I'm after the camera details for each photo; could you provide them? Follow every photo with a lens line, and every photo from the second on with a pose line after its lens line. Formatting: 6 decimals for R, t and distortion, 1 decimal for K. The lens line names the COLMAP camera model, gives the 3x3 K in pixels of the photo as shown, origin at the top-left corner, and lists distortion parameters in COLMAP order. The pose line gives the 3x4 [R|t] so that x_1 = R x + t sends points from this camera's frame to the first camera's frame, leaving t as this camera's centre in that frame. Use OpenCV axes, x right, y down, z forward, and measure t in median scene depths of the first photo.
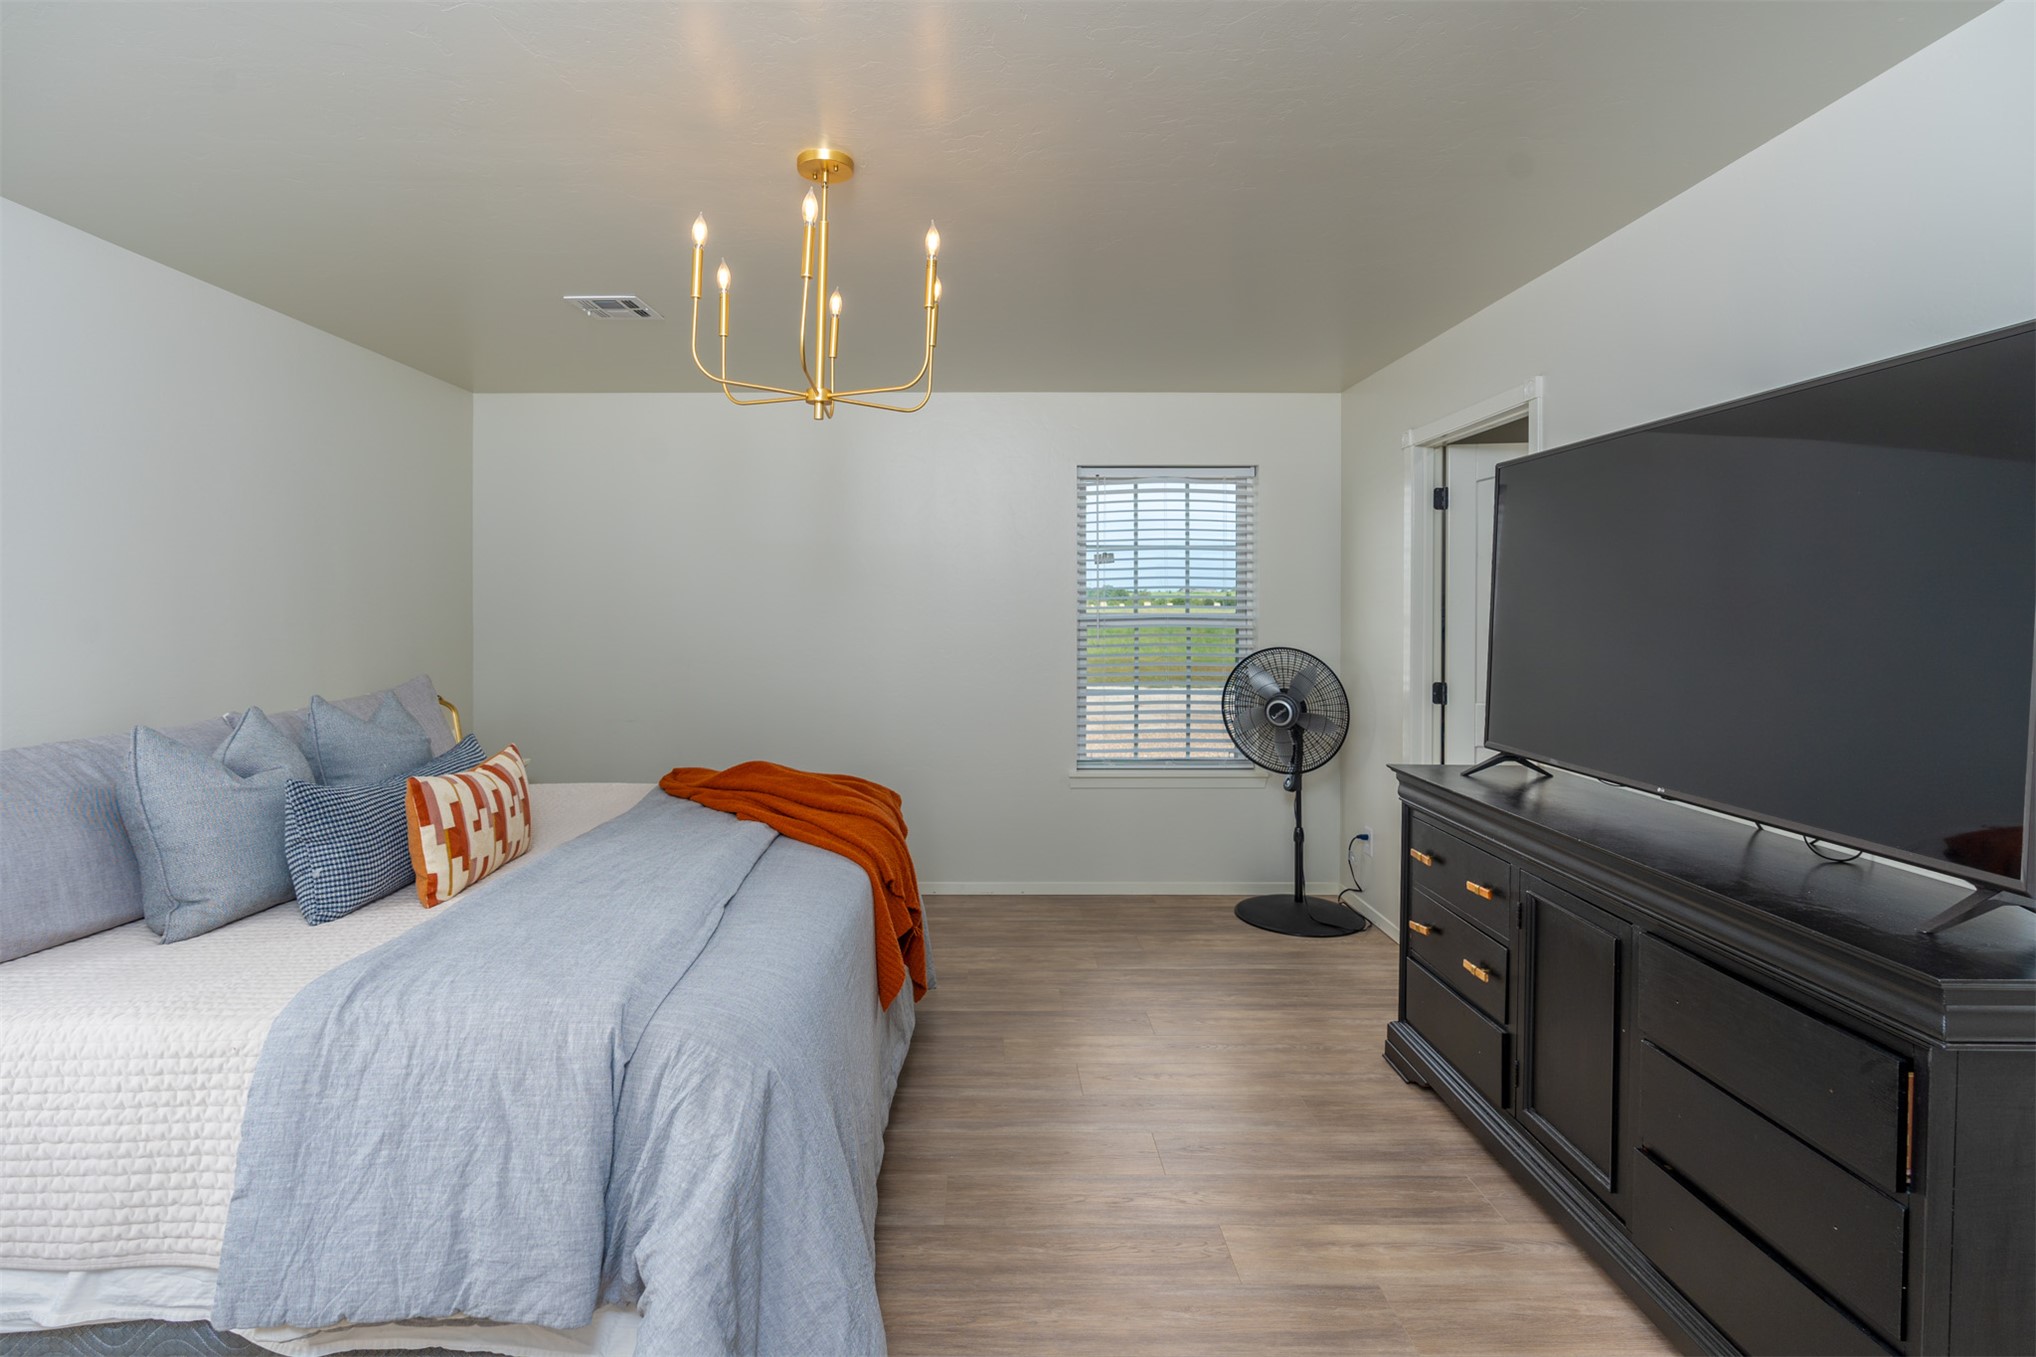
lens RADIAL K [[948.8, 0, 999.6], [0, 948.8, 607.3], [0, 0, 1]] dist [-0.008662, -0.000583]
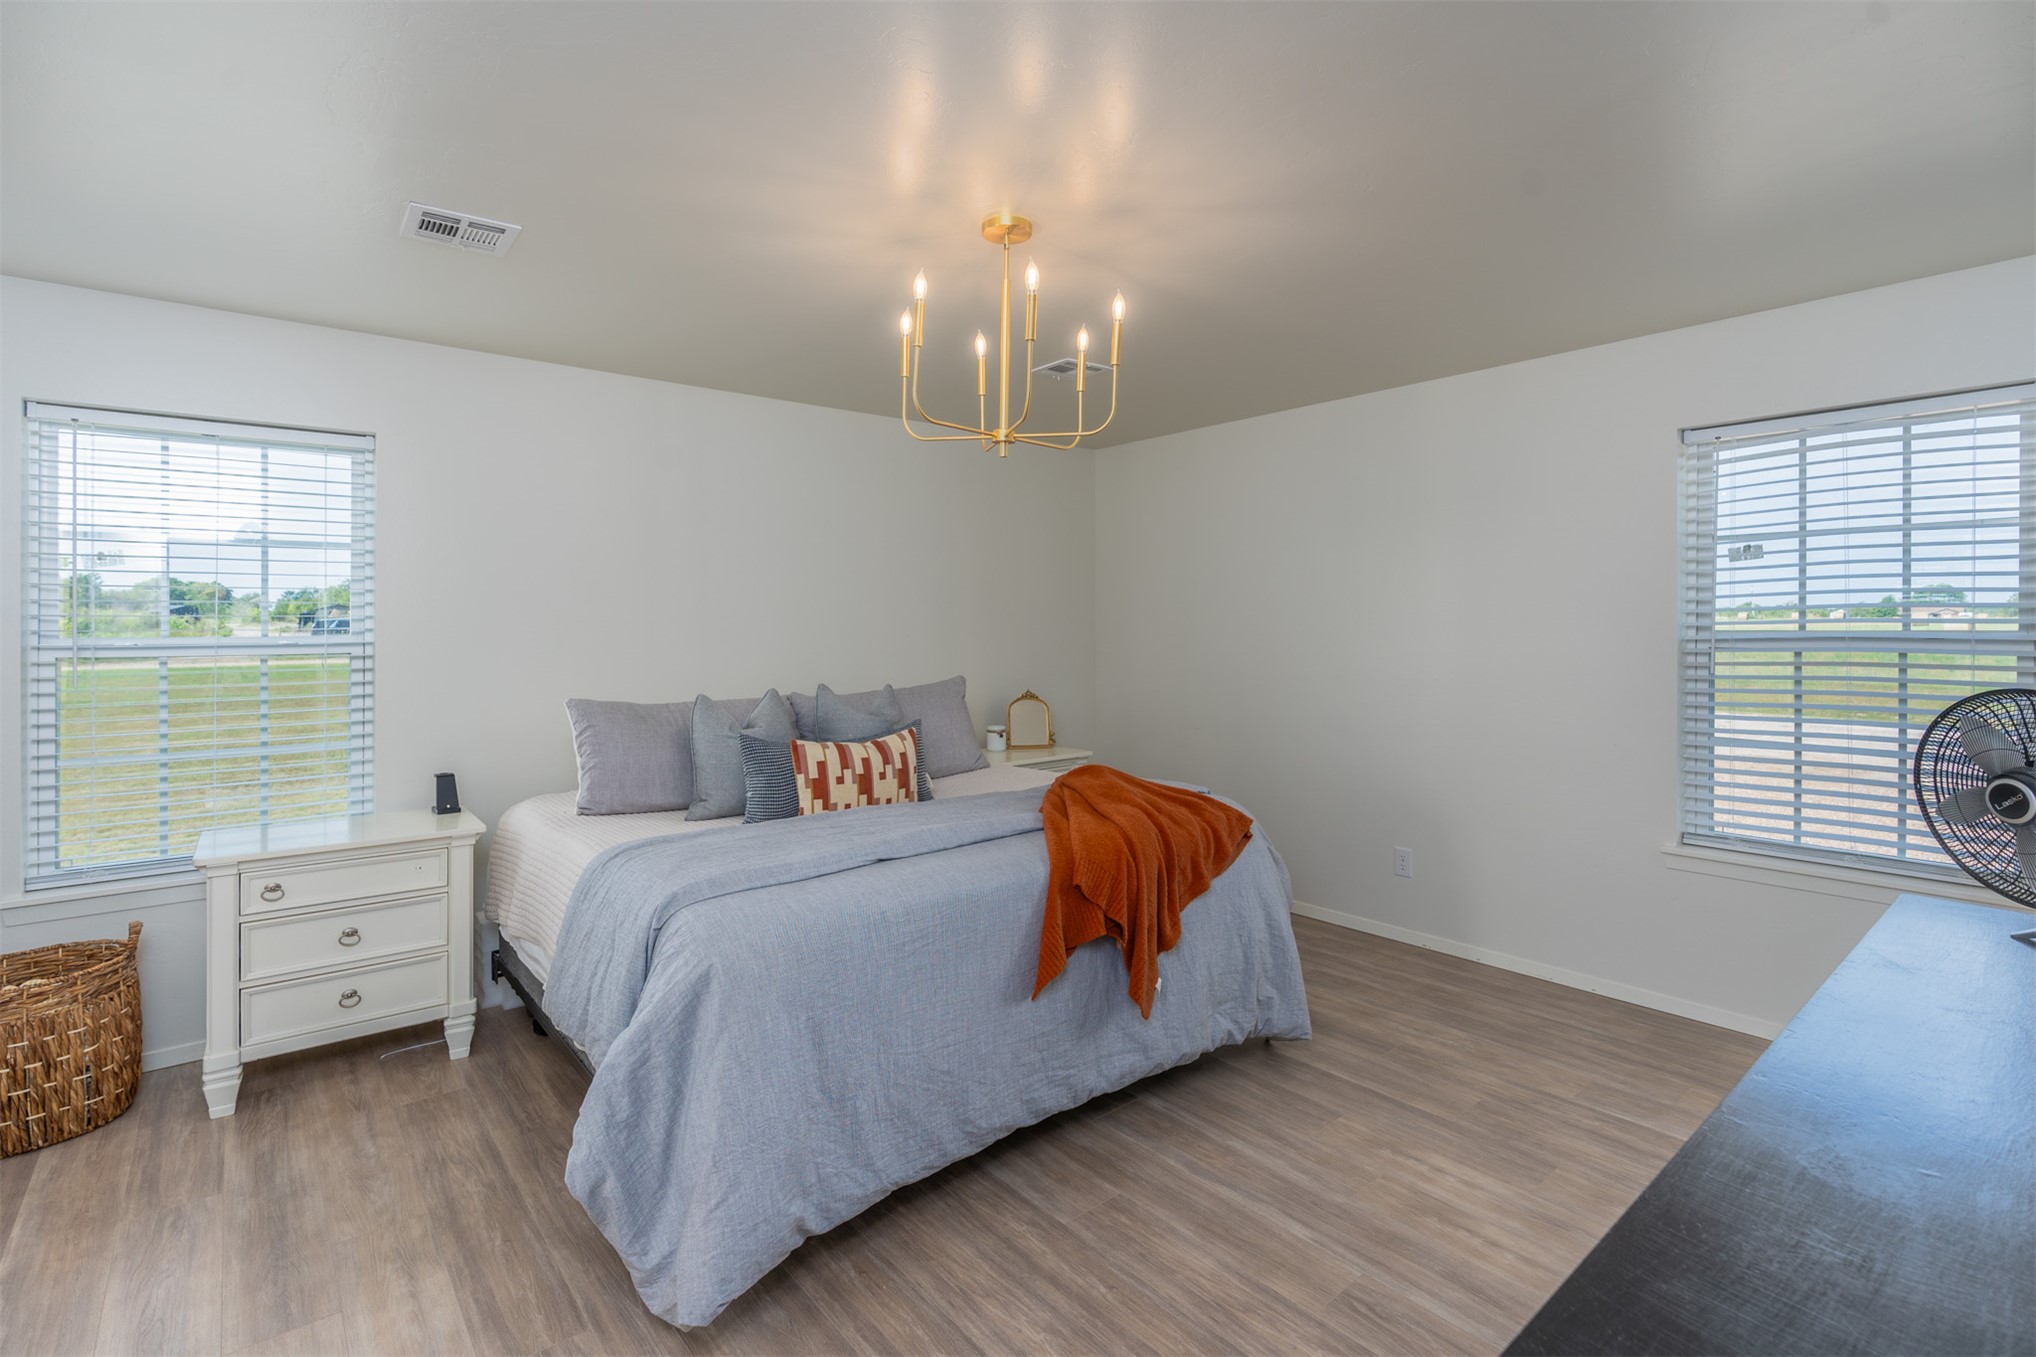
lens RADIAL K [[948.8, 0, 1017.7], [0, 948.8, 630.1], [0, 0, 1]] dist [-0.008662, -0.000583]
pose [[0.625800, -0.000188, -0.779984, 0.373867], [0.004346, 0.999985, 0.003245, 0.001448], [0.779971, -0.005421, 0.625792, 0.167347]]
